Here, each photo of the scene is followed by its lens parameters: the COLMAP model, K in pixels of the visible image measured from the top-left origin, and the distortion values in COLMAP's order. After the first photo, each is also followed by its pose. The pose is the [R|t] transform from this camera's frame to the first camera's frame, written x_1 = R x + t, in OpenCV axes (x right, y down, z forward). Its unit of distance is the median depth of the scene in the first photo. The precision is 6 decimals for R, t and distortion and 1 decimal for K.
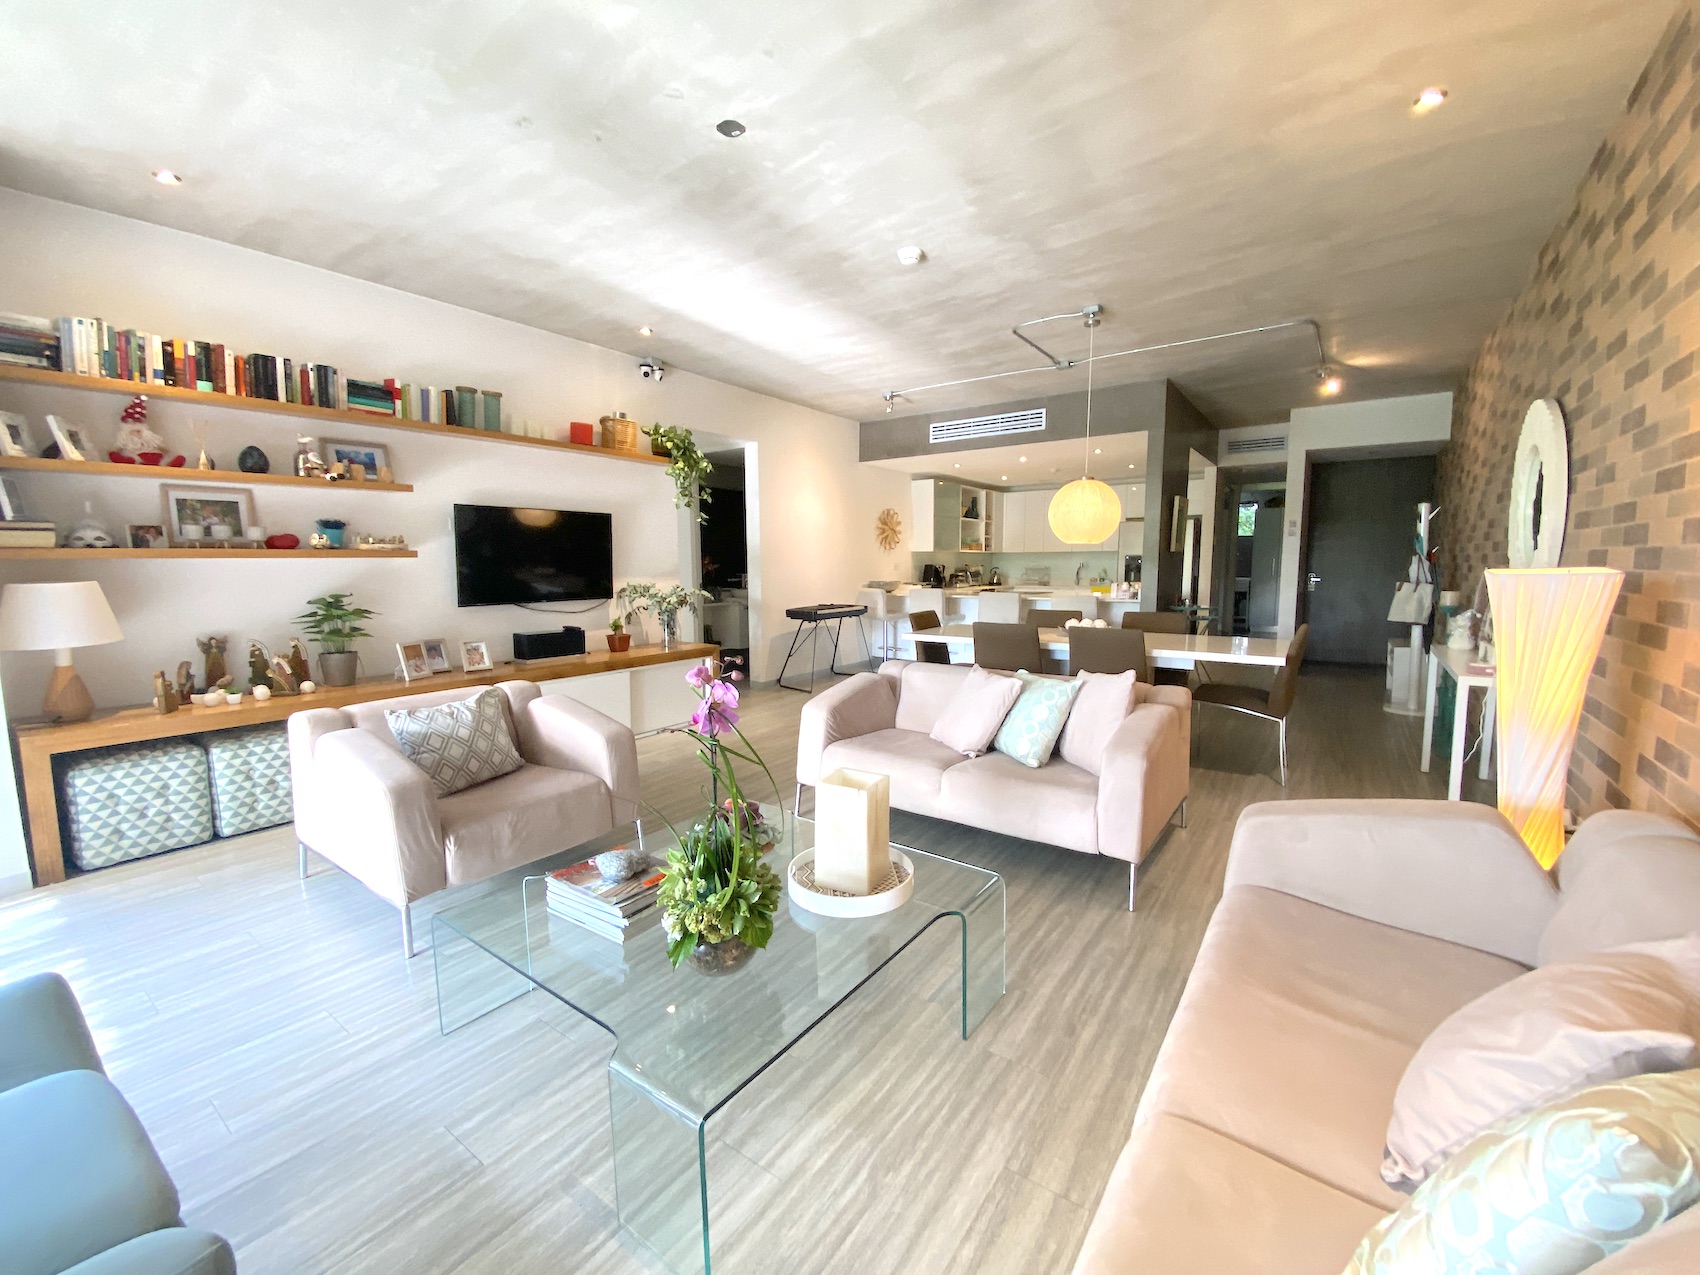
lens RADIAL K [[683.7, 0, 857.1], [0, 683.7, 636.9], [0, 0, 1]] dist [0.010100, -0.015714]
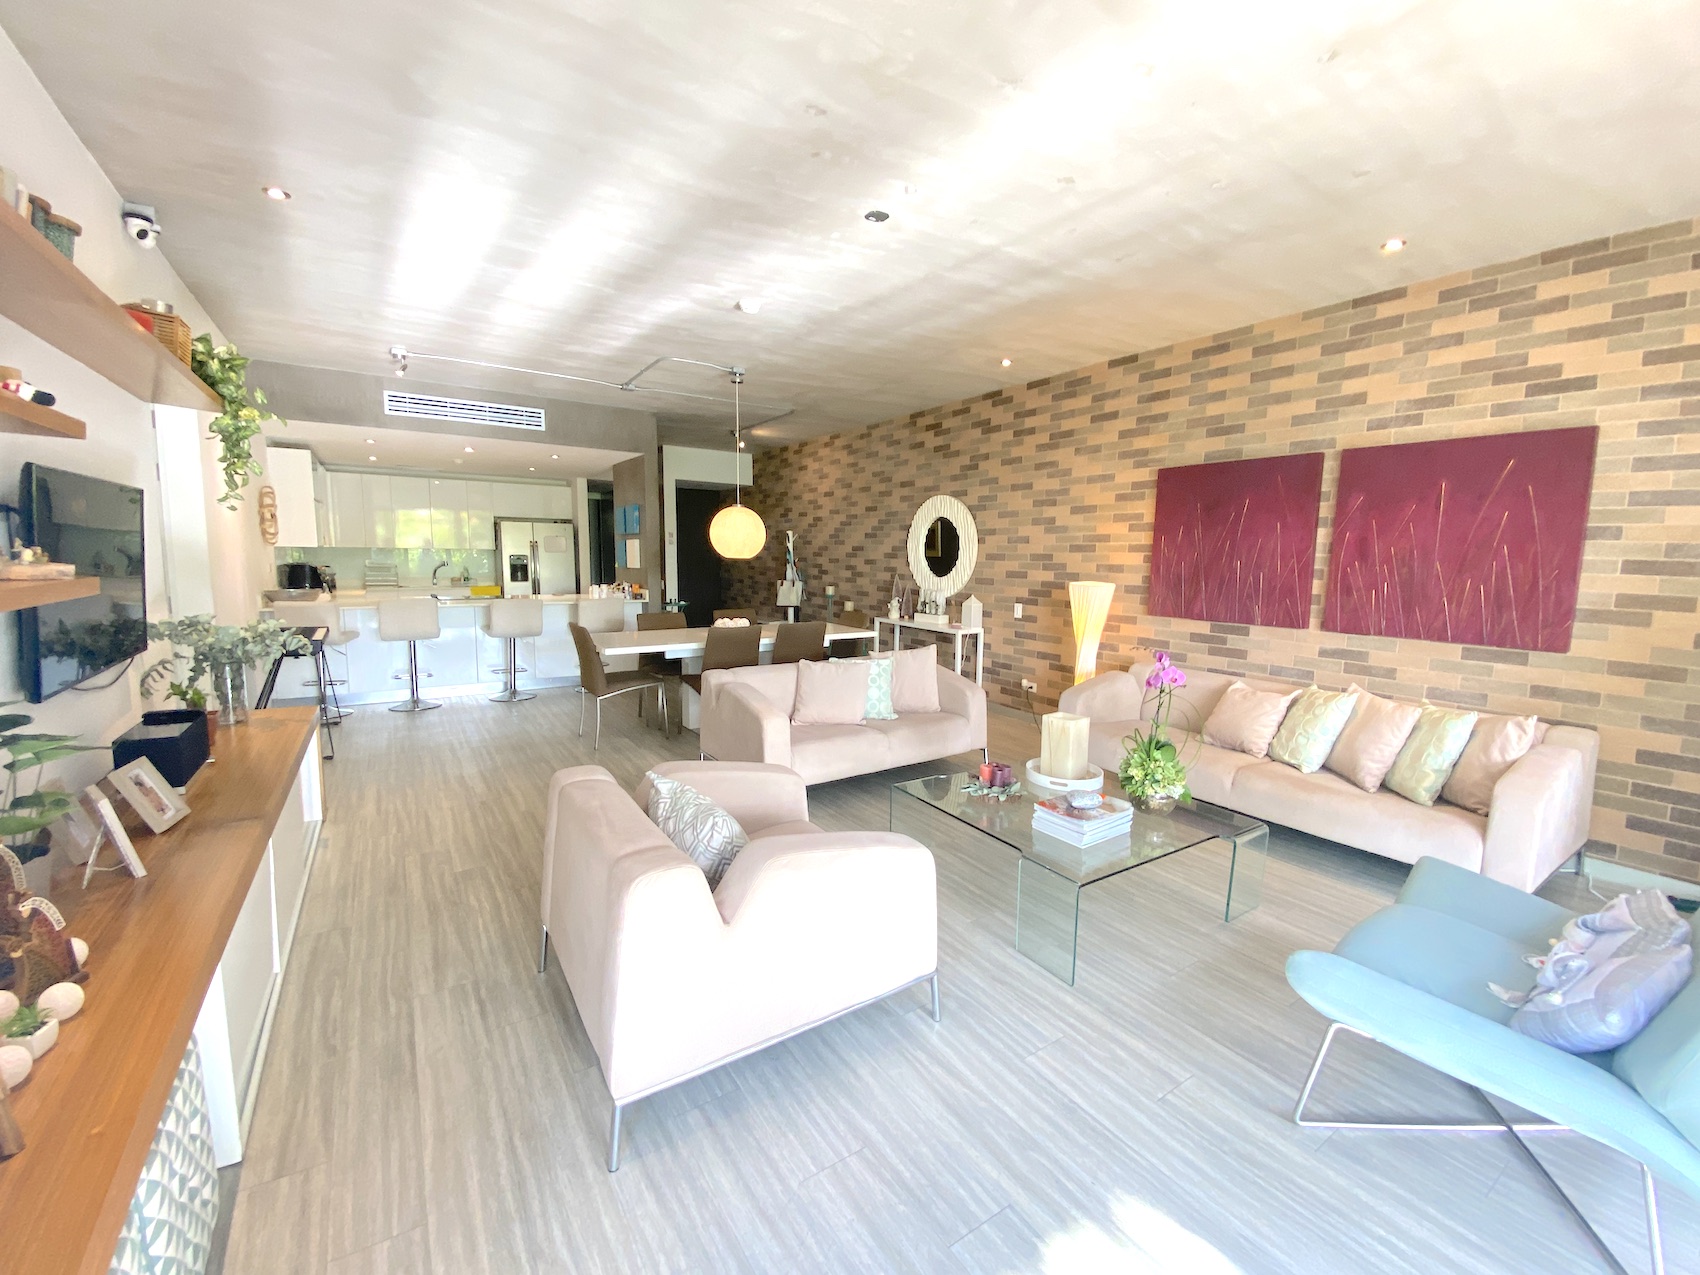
lens RADIAL K [[683.7, 0, 857.1], [0, 683.7, 636.9], [0, 0, 1]] dist [0.010100, -0.015714]
pose [[0.355476, -0.100916, 0.929222, -0.857987], [0.082753, 0.993648, 0.076256, -0.081148], [-0.931015, 0.049789, 0.361569, 0.412983]]
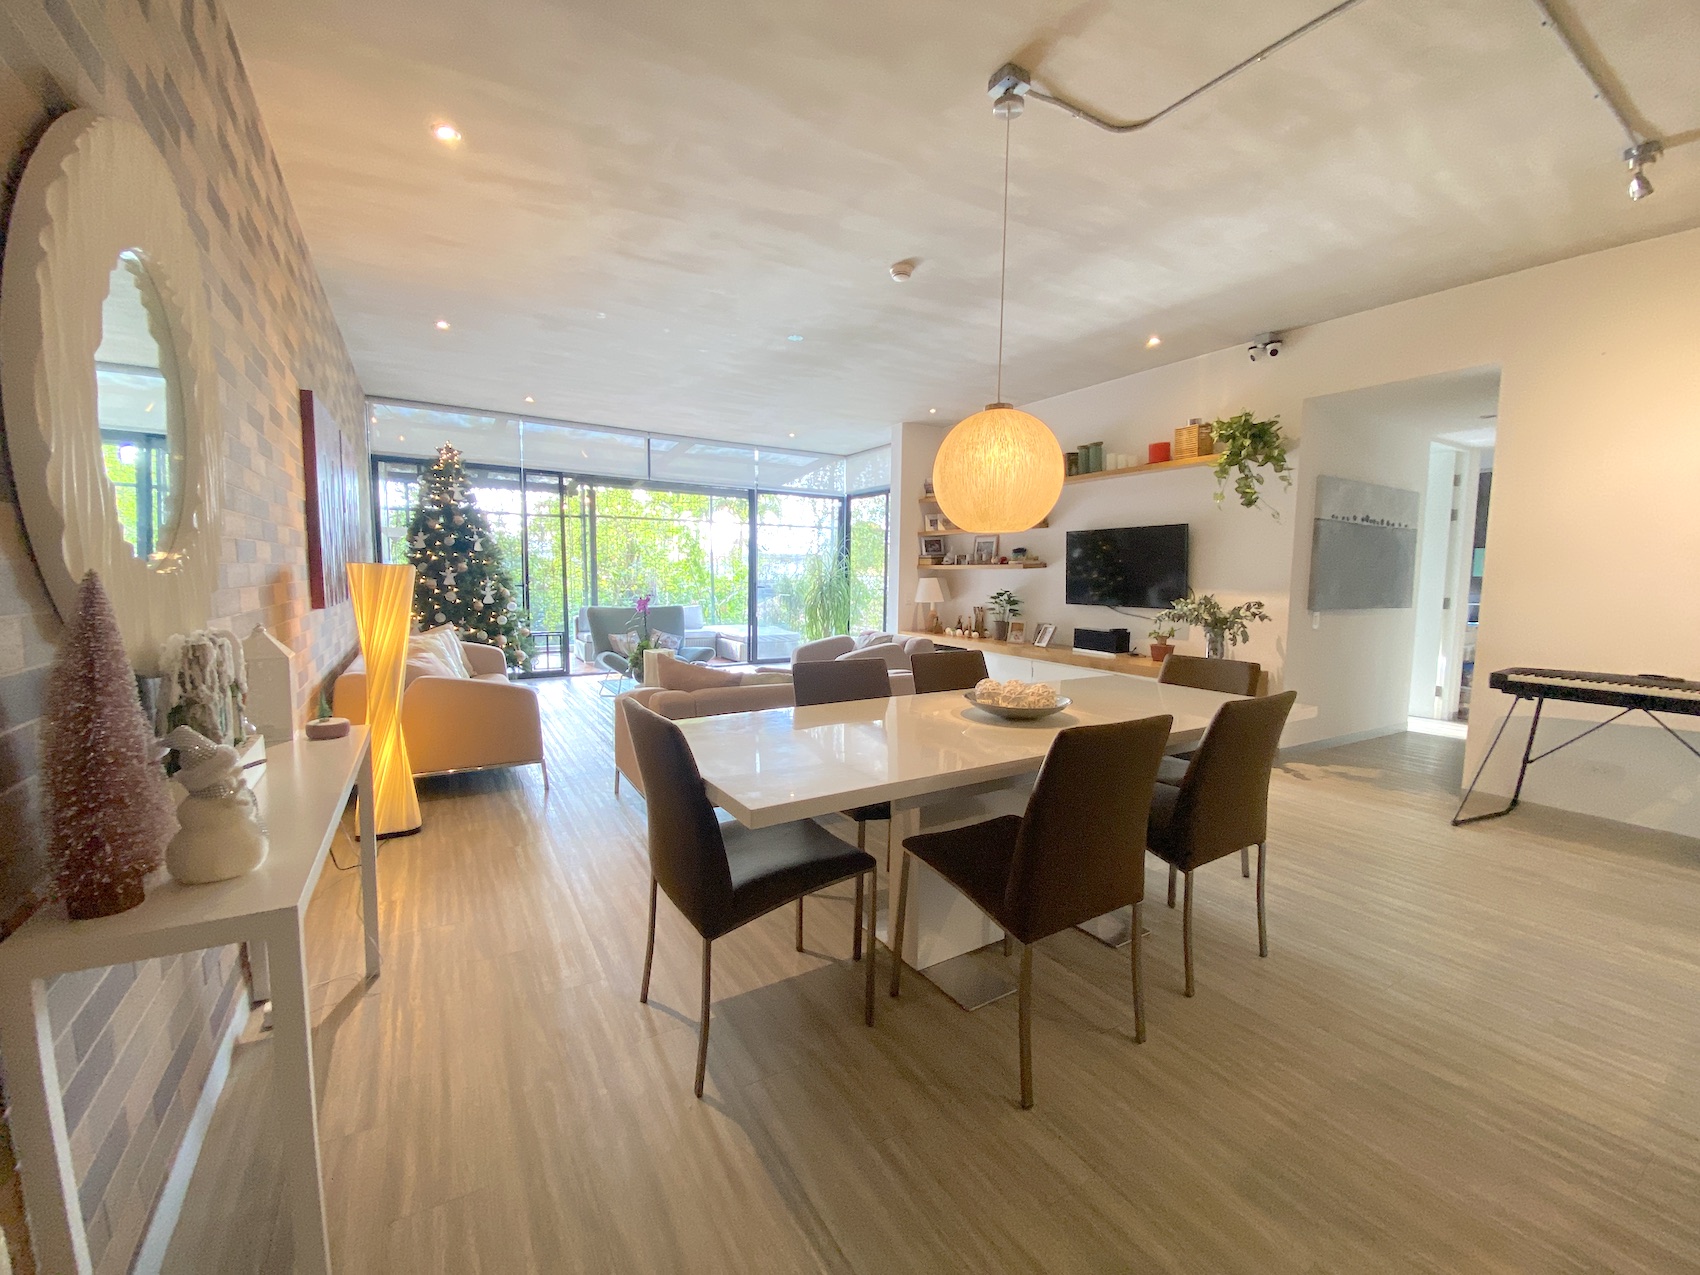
lens RADIAL K [[683.7, 0, 857.1], [0, 683.7, 636.9], [0, 0, 1]] dist [0.010100, -0.015714]
pose [[-0.391374, 0.079708, -0.916773, 0.982478], [-0.112969, 0.984545, 0.133828, -0.128732], [0.913271, 0.155943, -0.376321, 1.269356]]
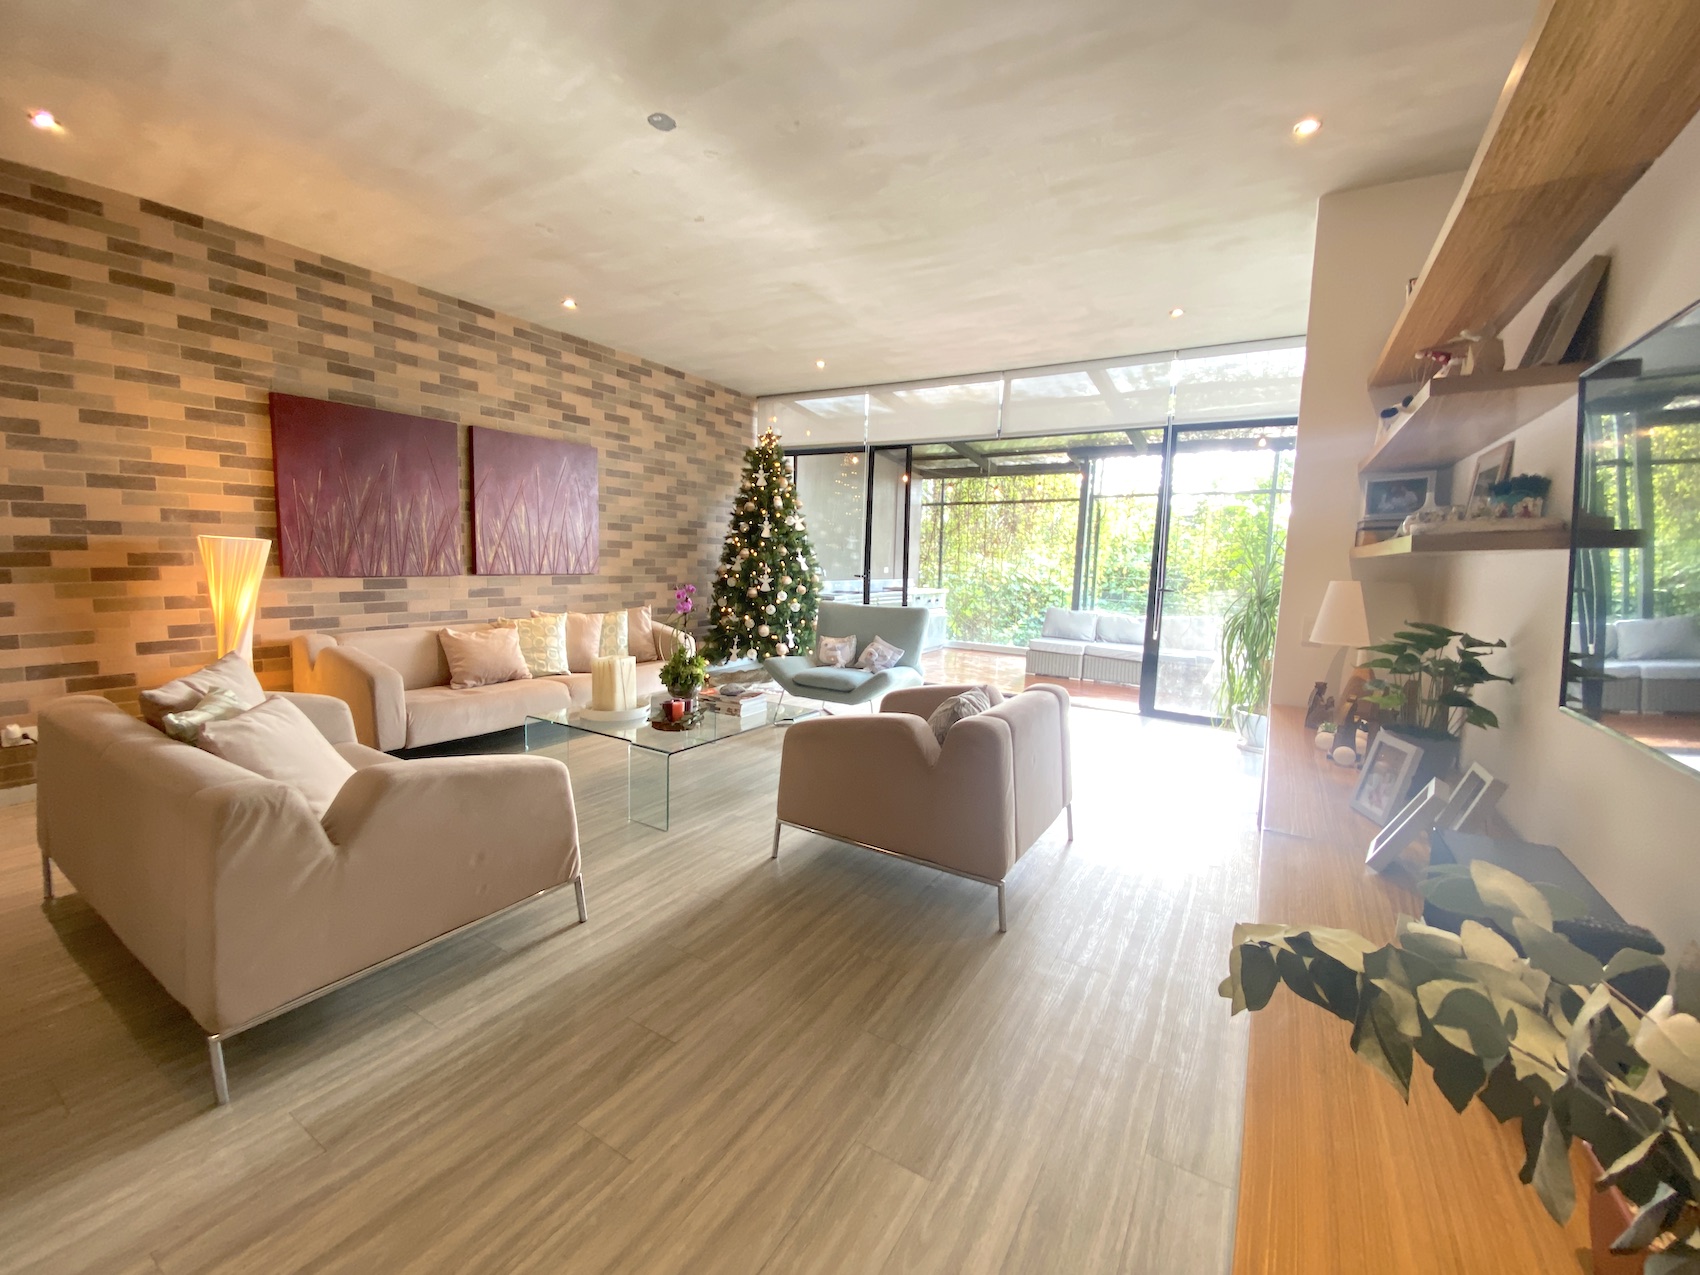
lens RADIAL K [[683.7, 0, 857.1], [0, 683.7, 636.9], [0, 0, 1]] dist [0.010100, -0.015714]
pose [[-0.997410, -0.019904, -0.069116, -0.269674], [-0.035129, 0.973343, 0.226648, -0.151016], [0.062763, 0.228489, -0.971521, 1.403814]]
